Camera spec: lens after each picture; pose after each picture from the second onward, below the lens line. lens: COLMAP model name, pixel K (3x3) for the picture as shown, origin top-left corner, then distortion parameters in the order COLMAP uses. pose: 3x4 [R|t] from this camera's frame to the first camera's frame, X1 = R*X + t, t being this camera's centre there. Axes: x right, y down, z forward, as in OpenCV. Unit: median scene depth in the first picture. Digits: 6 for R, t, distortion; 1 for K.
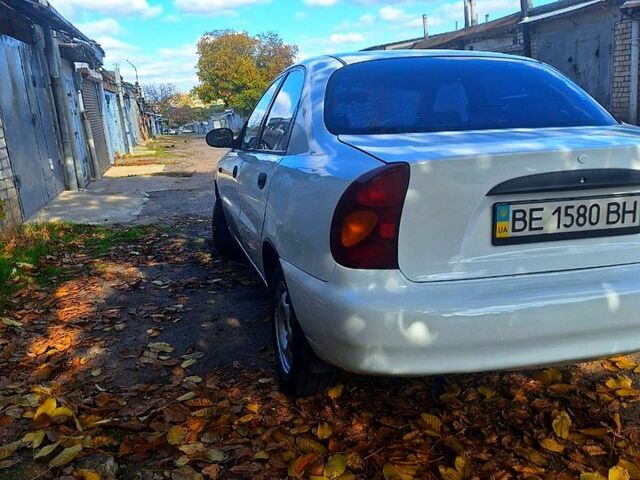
lens RADIAL K [[571.4, 0, 317.6], [0, 571.4, 261.6], [0, 0, 1]] dist [0.047377, -0.008192]
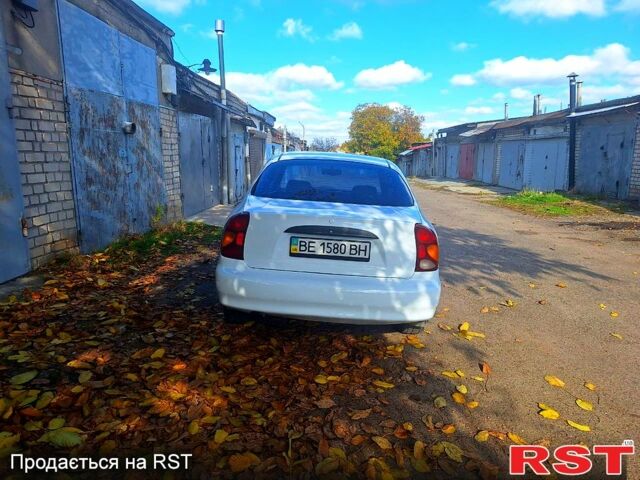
lens RADIAL K [[415.2, 0, 306.6], [0, 415.2, 242.5], [0, 0, 1]] dist [0.083412, -0.080826]
pose [[0.956473, 0.136366, -0.258000, 0.586306], [-0.152277, 0.987418, -0.042629, -0.016855], [0.248941, 0.080061, 0.965204, -0.366426]]
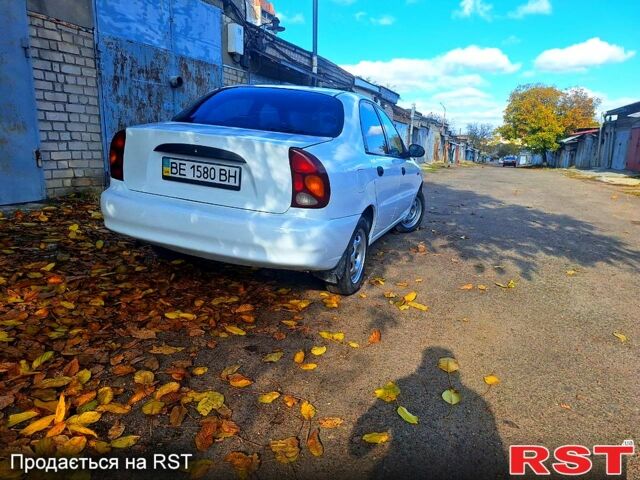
lens RADIAL K [[415.2, 0, 306.6], [0, 415.2, 242.5], [0, 0, 1]] dist [0.083412, -0.080826]
pose [[0.819425, 0.238794, -0.521075, 1.157166], [-0.247214, 0.967422, 0.054582, -0.013824], [0.517134, 0.084091, 0.851764, 0.049905]]
